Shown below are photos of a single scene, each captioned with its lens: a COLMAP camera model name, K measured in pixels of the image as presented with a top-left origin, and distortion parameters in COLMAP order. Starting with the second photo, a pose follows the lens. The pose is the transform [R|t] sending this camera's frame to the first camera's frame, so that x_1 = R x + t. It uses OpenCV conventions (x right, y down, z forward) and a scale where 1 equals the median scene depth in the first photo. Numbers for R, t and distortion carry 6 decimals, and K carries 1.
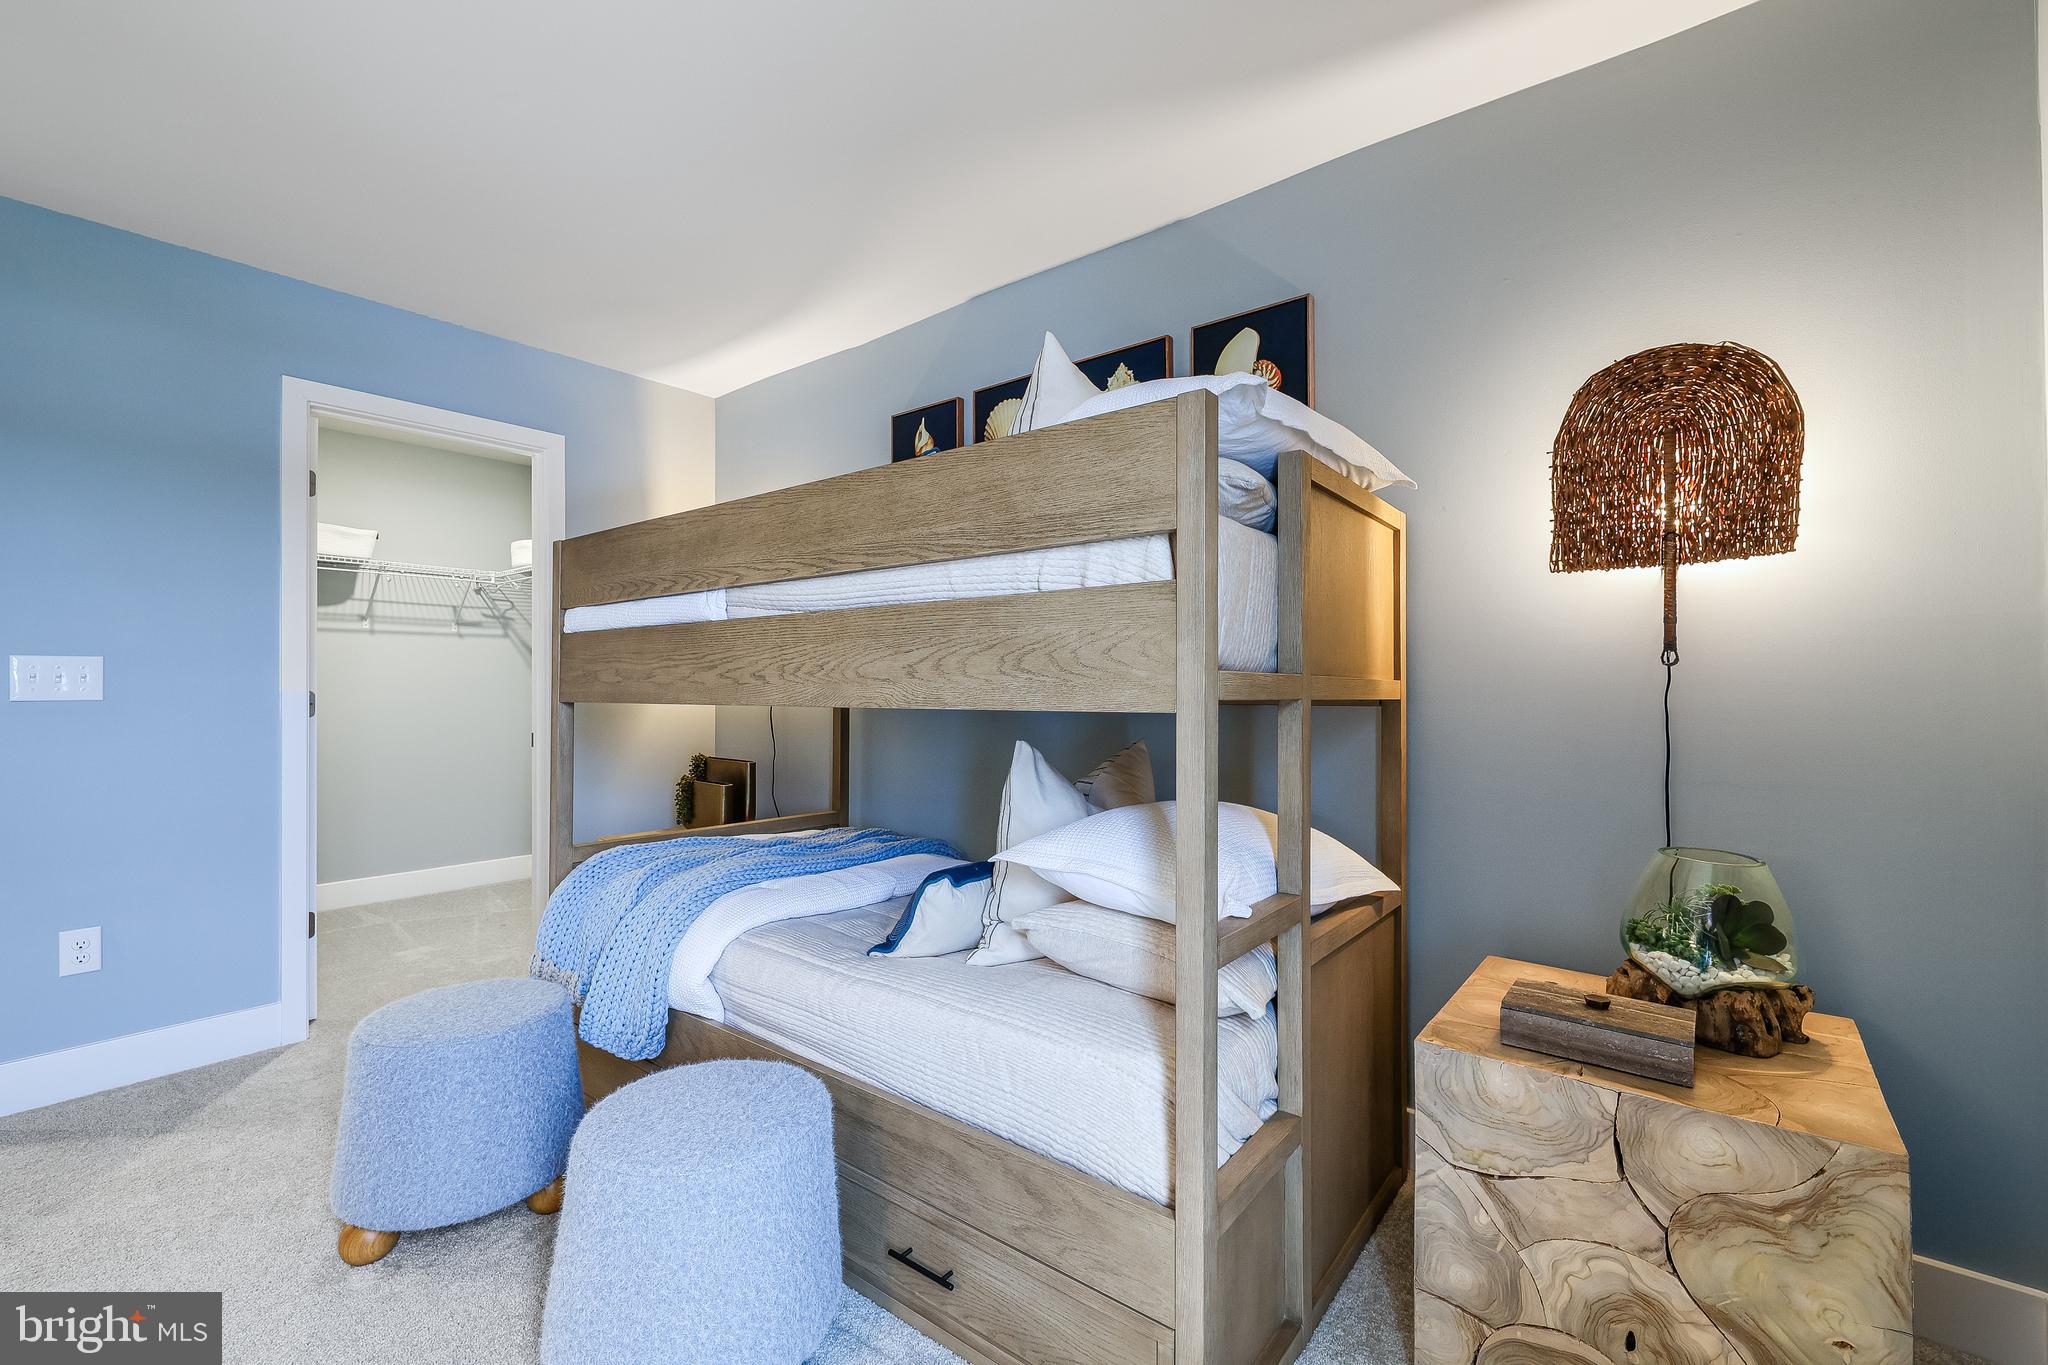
lens RADIAL K [[865.6, 0, 1024.3], [0, 865.6, 672.3], [0, 0, 1]] dist [-0.000370, -0.000173]
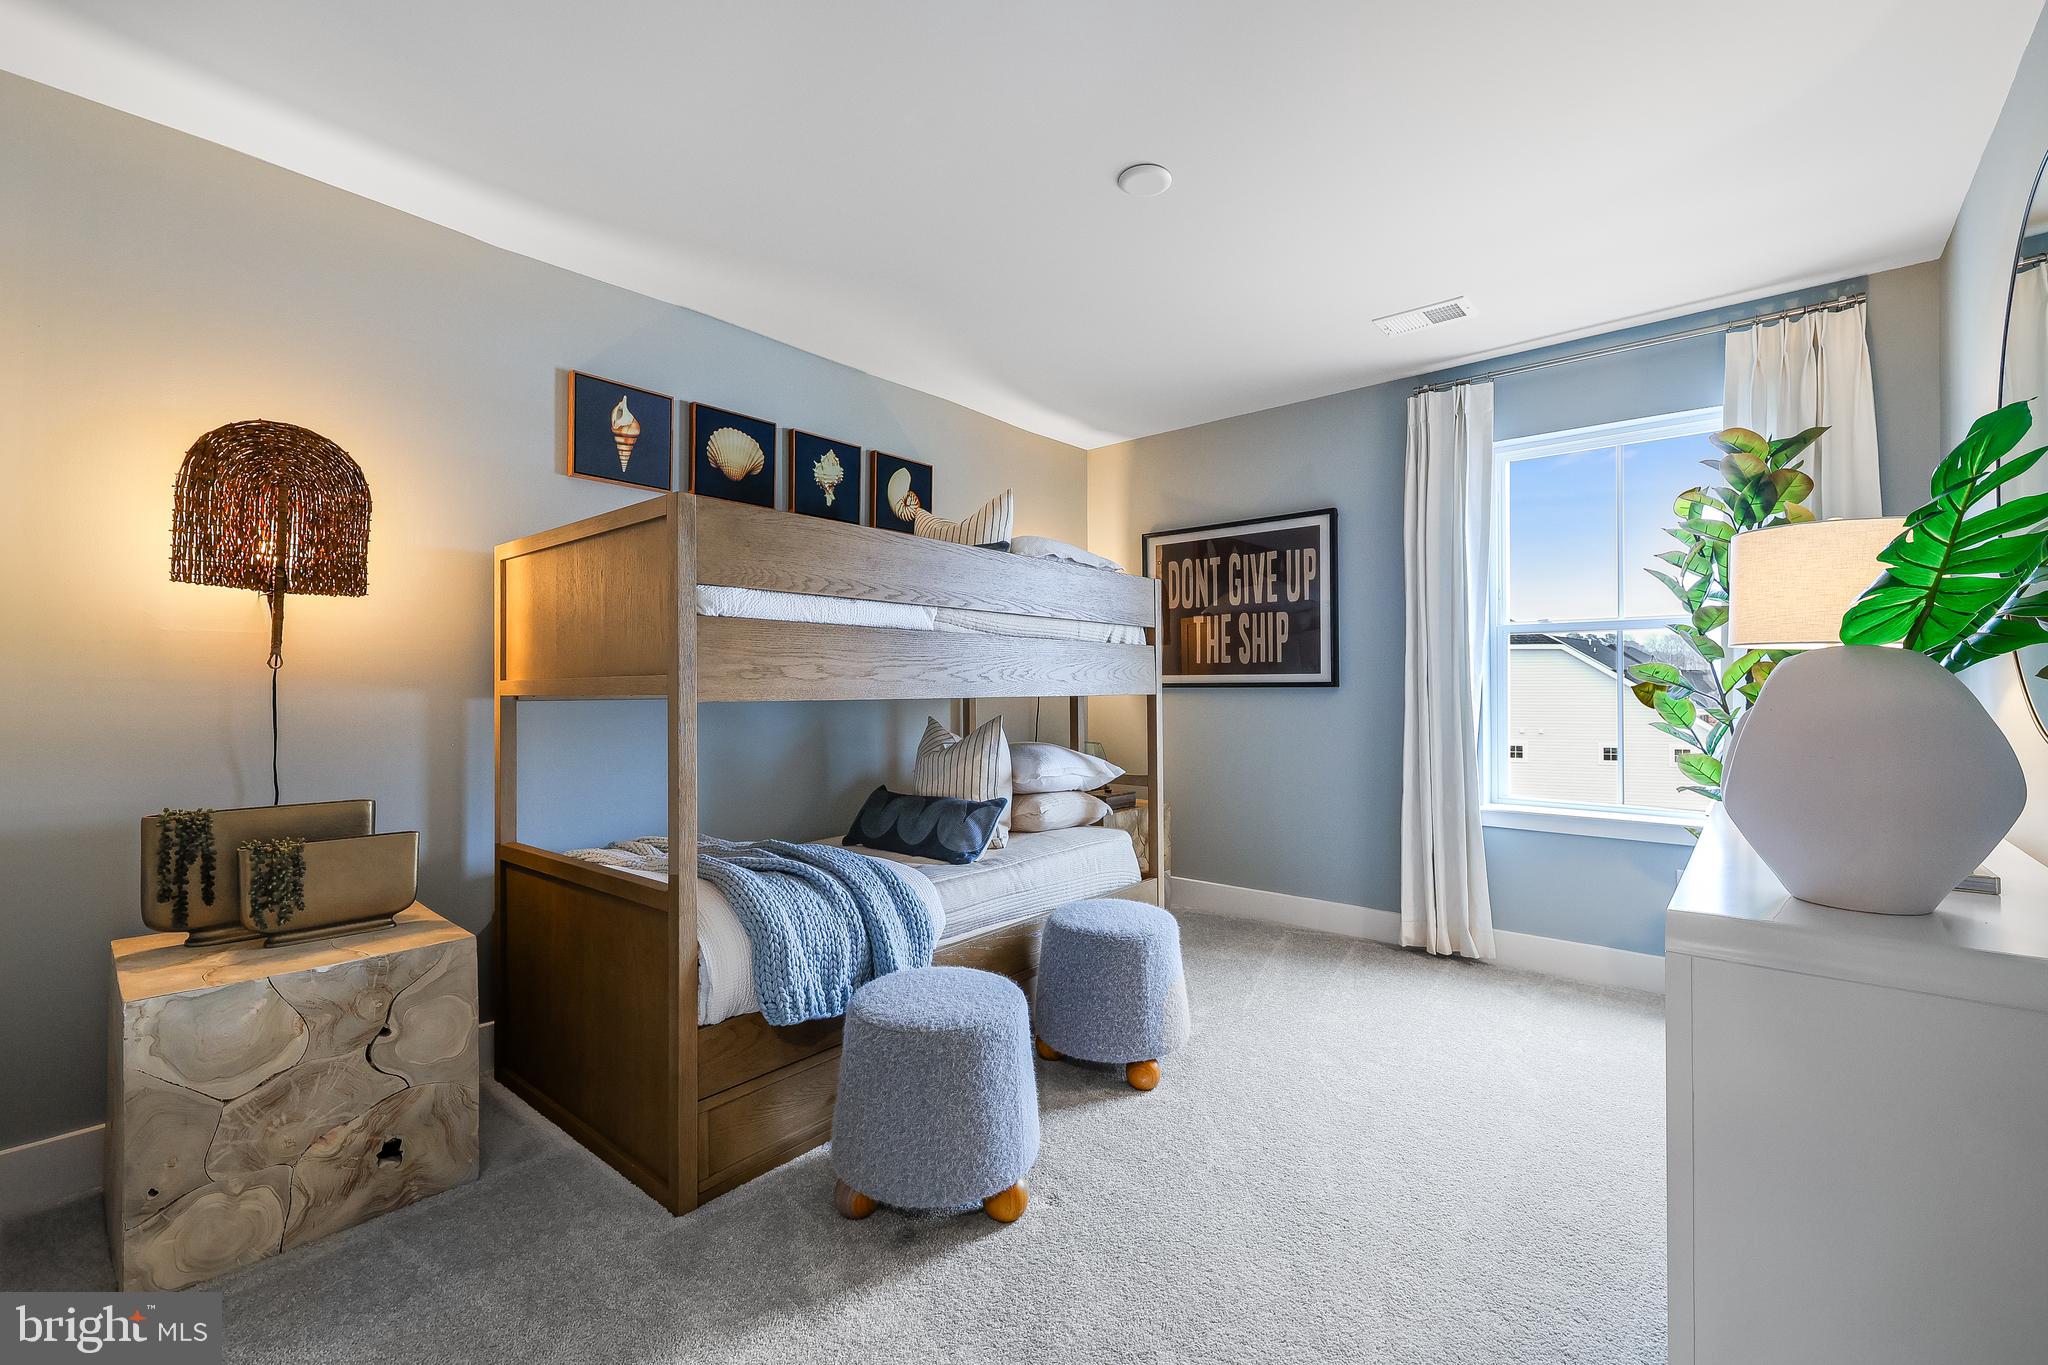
lens RADIAL K [[865.6, 0, 1024.3], [0, 865.6, 672.3], [0, 0, 1]] dist [-0.000370, -0.000173]
pose [[0.009745, 0.035782, 0.999312, -1.000339], [0.009020, 0.999316, -0.035870, 0.027617], [-0.999912, 0.009363, 0.009416, 0.584249]]
